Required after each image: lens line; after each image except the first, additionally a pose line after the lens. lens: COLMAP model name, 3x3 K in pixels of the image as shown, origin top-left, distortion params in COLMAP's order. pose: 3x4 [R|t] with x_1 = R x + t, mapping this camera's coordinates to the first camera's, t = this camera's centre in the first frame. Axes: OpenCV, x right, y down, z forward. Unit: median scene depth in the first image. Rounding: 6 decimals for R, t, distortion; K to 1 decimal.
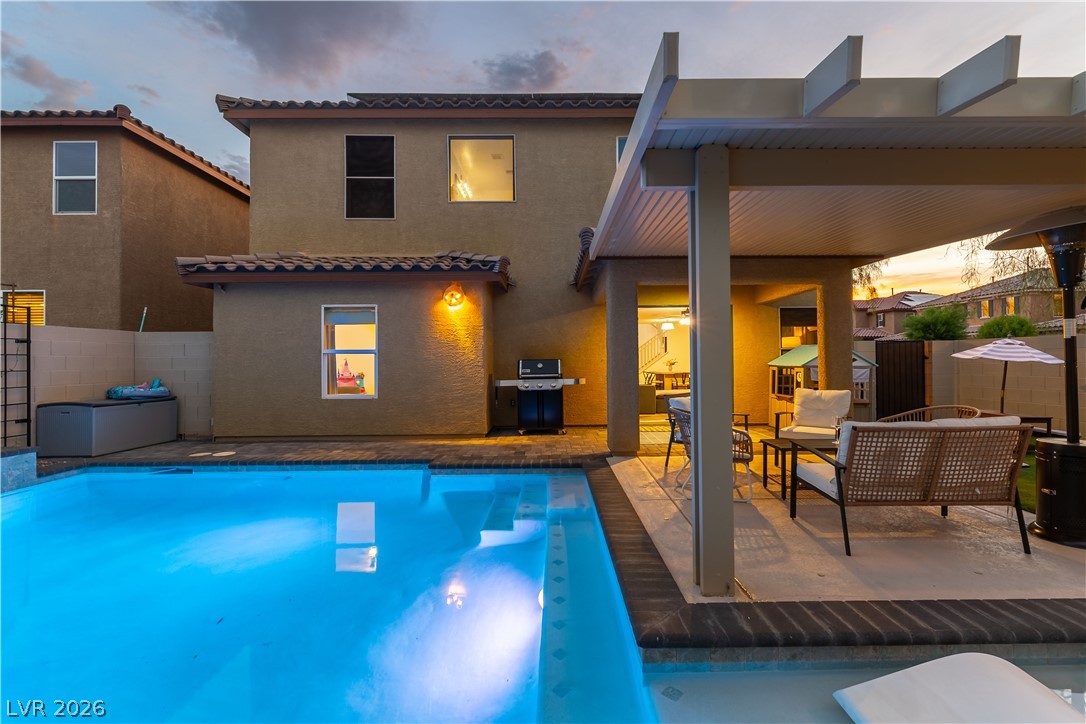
lens RADIAL K [[485.4, 0, 545.7], [0, 485.4, 356.7], [0, 0, 1]] dist [-0.000956, -0.000824]
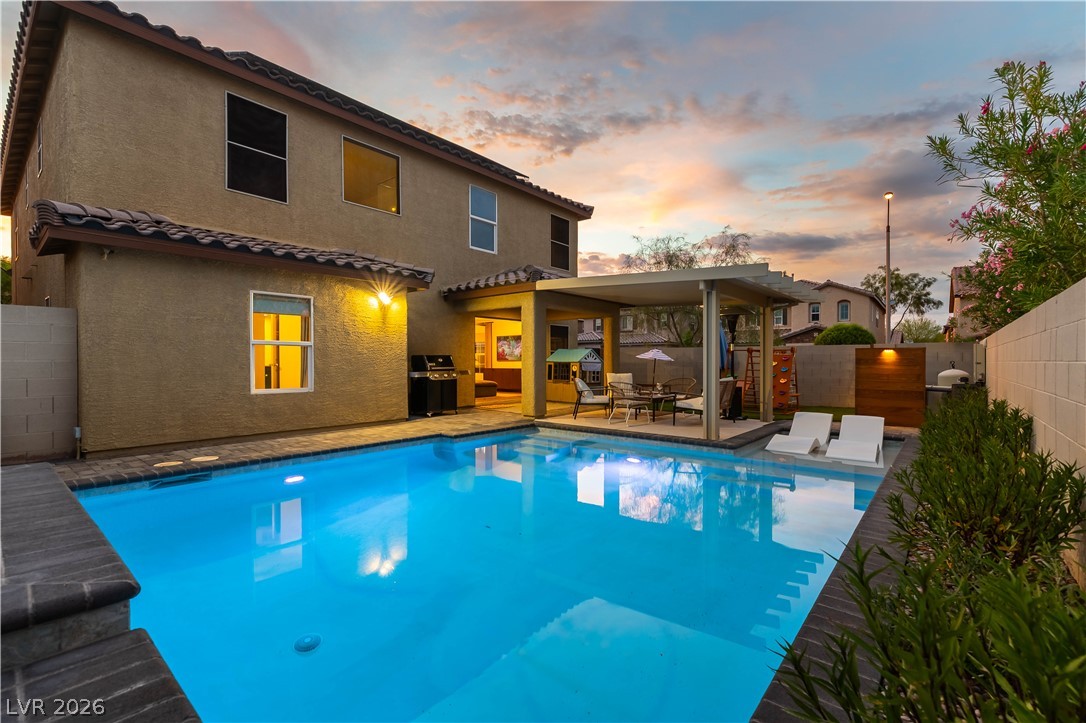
lens RADIAL K [[485.5, 0, 557.9], [0, 485.5, 365.0], [0, 0, 1]] dist [-0.000770, -0.000330]
pose [[0.637155, 0.002366, 0.770732, -0.791055], [-0.017799, 0.999774, 0.011645, 0.011308], [-0.770530, -0.021138, 0.637053, -0.019808]]
